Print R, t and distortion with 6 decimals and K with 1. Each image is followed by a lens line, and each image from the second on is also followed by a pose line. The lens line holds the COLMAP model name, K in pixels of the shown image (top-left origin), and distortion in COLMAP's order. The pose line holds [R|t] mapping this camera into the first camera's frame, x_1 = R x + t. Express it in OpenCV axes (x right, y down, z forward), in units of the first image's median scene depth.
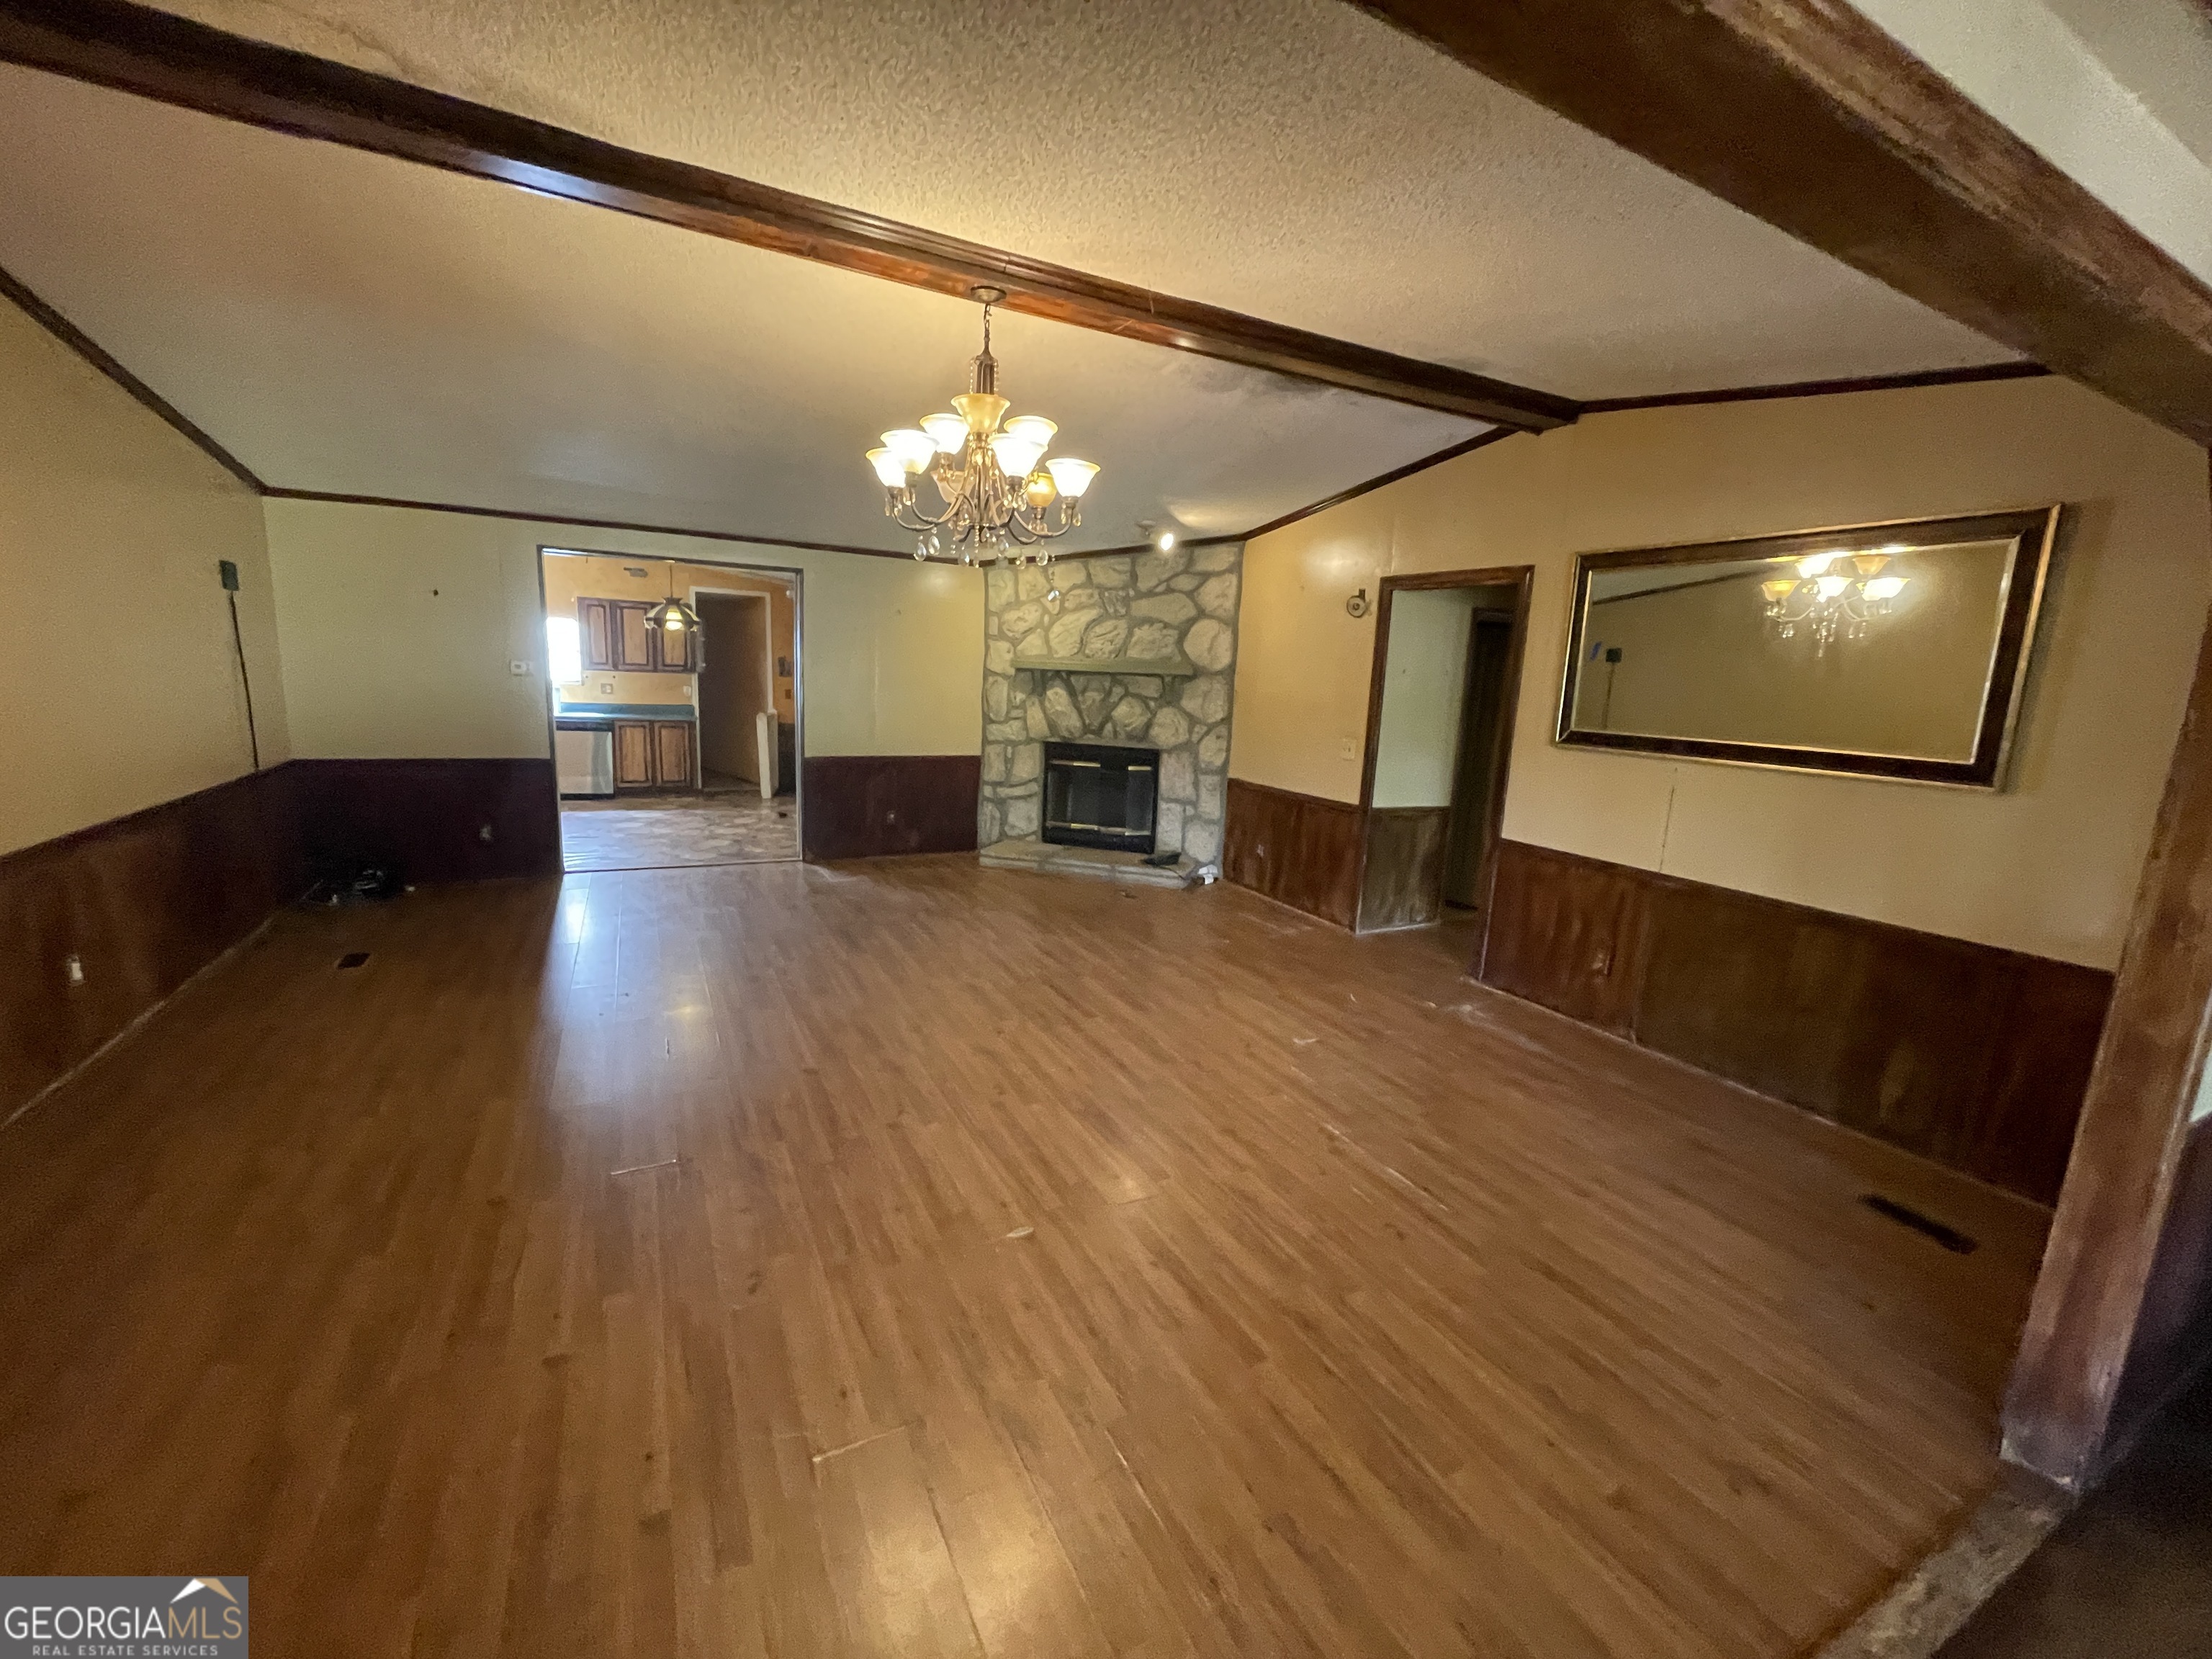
lens RADIAL K [[892.6, 0, 1107.7], [0, 892.6, 827.3], [0, 0, 1]] dist [-0.000689, 0.000007]
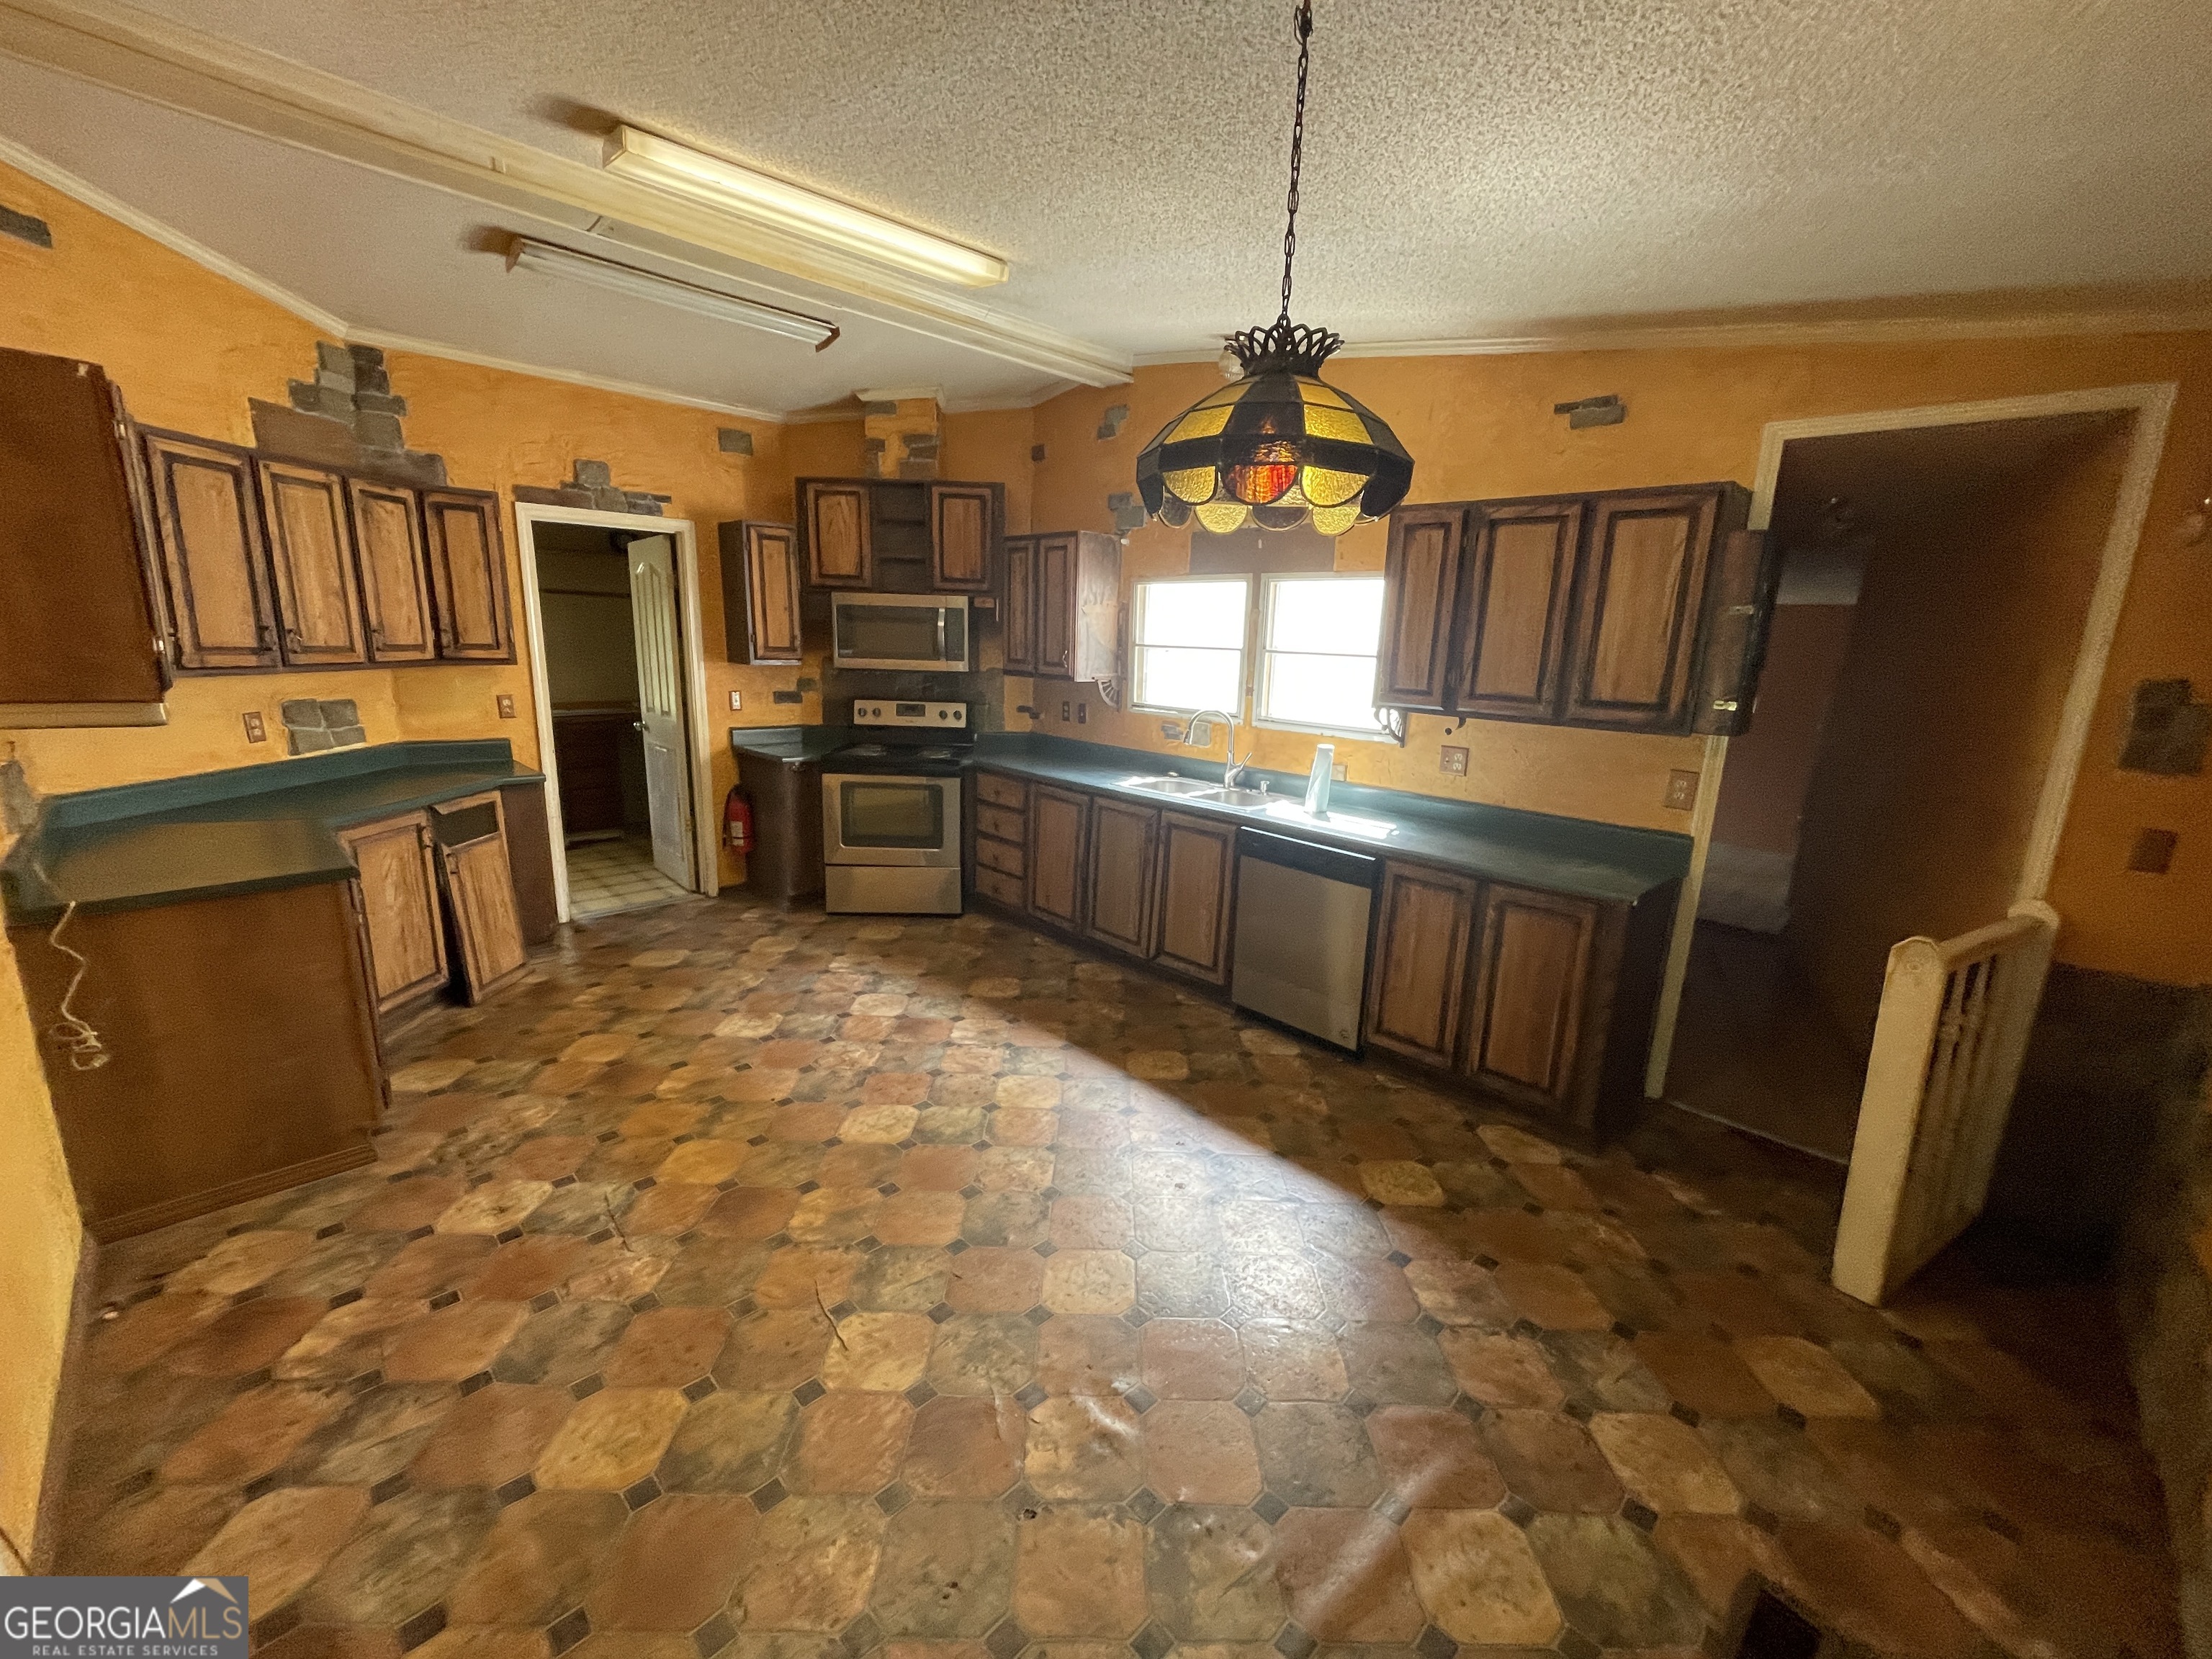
lens RADIAL K [[892.6, 0, 1107.5], [0, 892.6, 826.2], [0, 0, 1]] dist [-0.000689, 0.000007]
pose [[0.293521, 0.176599, -0.939499, -0.251715], [-0.187472, 0.974338, 0.124577, -0.148346], [0.937390, 0.139564, 0.319097, 0.756872]]
